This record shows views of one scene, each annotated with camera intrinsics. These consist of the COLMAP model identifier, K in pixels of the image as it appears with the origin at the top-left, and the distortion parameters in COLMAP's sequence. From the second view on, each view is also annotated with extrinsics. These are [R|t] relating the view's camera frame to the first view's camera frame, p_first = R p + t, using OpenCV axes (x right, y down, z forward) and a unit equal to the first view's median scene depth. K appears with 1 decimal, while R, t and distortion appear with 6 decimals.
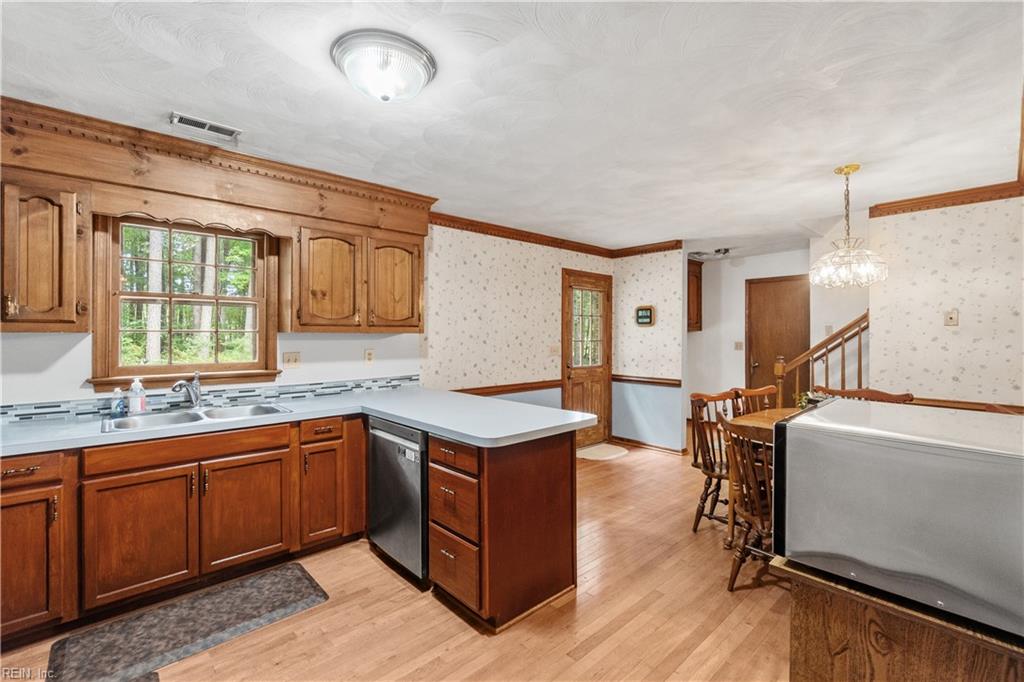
lens RADIAL K [[437.3, 0, 505.4], [0, 437.3, 334.2], [0, 0, 1]] dist [-0.007965, 0.002387]
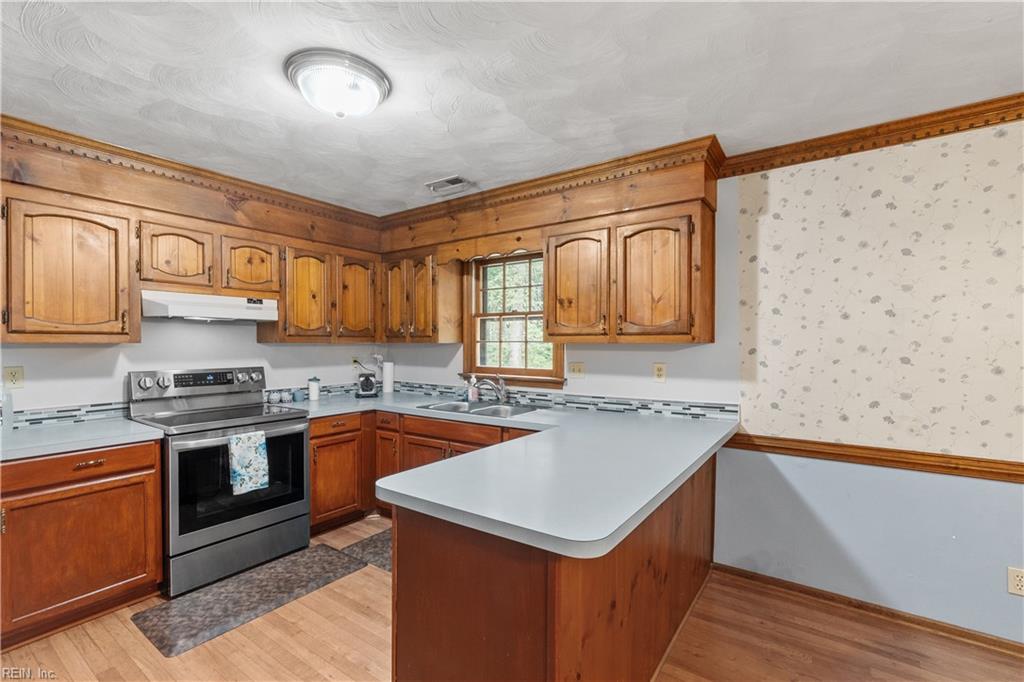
lens RADIAL K [[437.3, 0, 534.0], [0, 437.3, 348.8], [0, 0, 1]] dist [-0.007965, 0.002387]
pose [[0.258213, 0.012523, -0.966007, 0.541664], [-0.000178, 0.999917, 0.012915, -0.002861], [0.966088, -0.003163, 0.258194, 0.778726]]
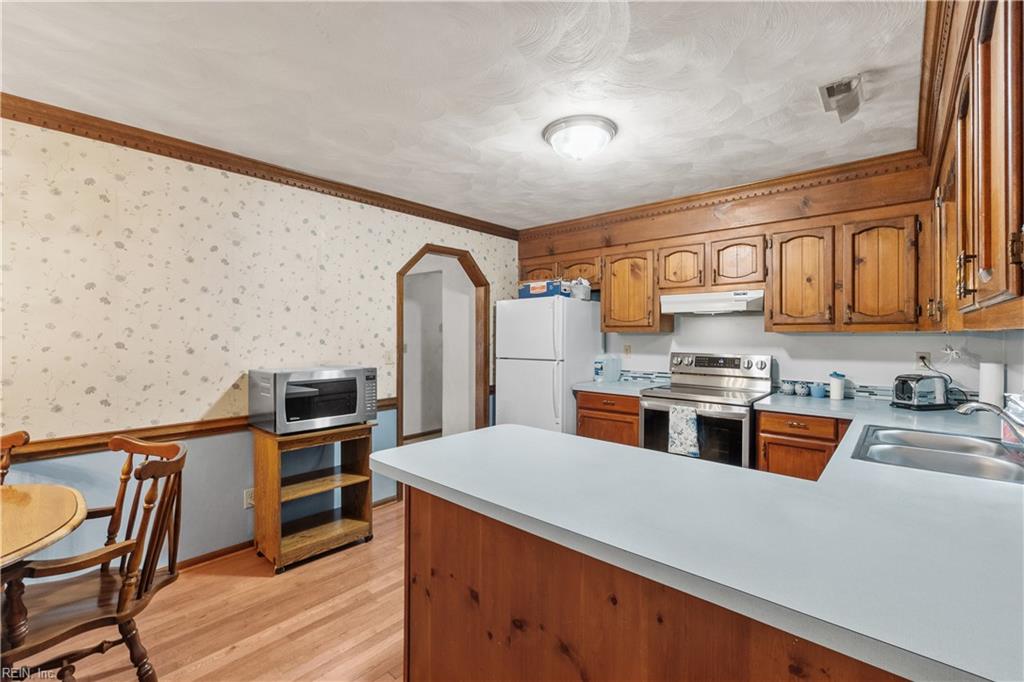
lens RADIAL K [[437.3, 0, 495.9], [0, 437.3, 337.8], [0, 0, 1]] dist [-0.007965, 0.002387]
pose [[-0.995523, -0.001776, -0.094499, 0.069914], [-0.002473, 0.999971, 0.007264, 0.005121], [0.094484, 0.007465, -0.995498, 1.509105]]
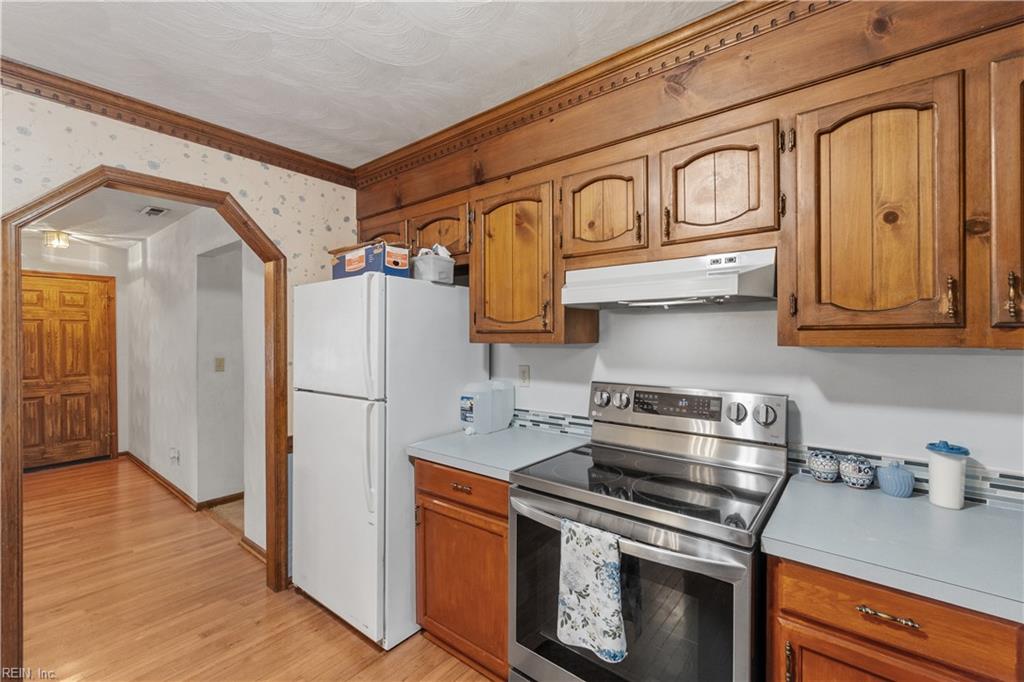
lens RADIAL K [[437.3, 0, 497.4], [0, 437.3, 339.7], [0, 0, 1]] dist [-0.007965, 0.002387]
pose [[-0.989253, 0.002160, -0.146200, -0.356924], [0.001296, 0.999981, 0.006006, -0.013996], [0.146210, 0.005752, -0.989237, 0.872511]]
